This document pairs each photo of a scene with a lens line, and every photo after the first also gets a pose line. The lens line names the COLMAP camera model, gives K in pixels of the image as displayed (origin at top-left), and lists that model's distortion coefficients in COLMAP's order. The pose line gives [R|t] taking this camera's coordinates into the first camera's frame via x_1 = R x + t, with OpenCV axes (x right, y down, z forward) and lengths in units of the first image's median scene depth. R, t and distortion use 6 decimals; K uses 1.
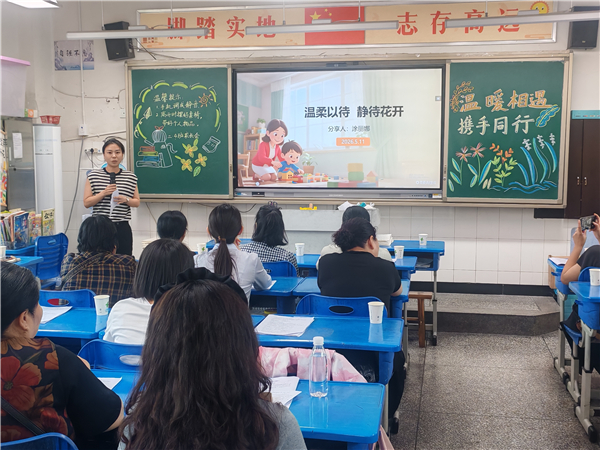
lens RADIAL K [[756.3, 0, 304.0], [0, 756.3, 228.4], [0, 0, 1]] dist [0.026972, 0.000000]
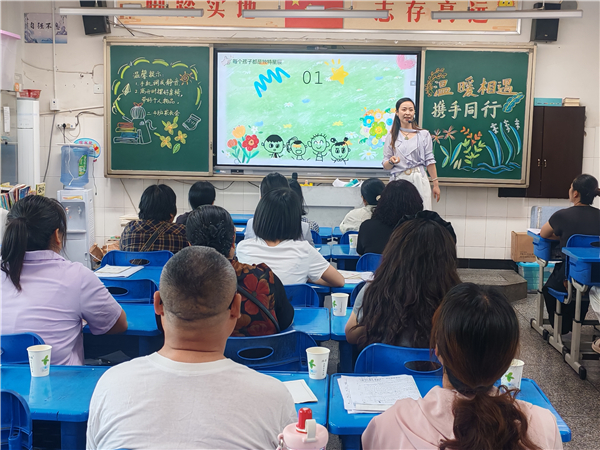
lens RADIAL K [[833.7, 0, 304.4], [0, 833.7, 225.8], [0, 0, 1]] dist [0.018418, 0.000000]
pose [[0.989560, 0.002732, 0.144093, -0.140507], [-0.004388, 0.999928, 0.011180, 0.015443], [-0.144052, -0.011696, 0.989501, -0.134378]]
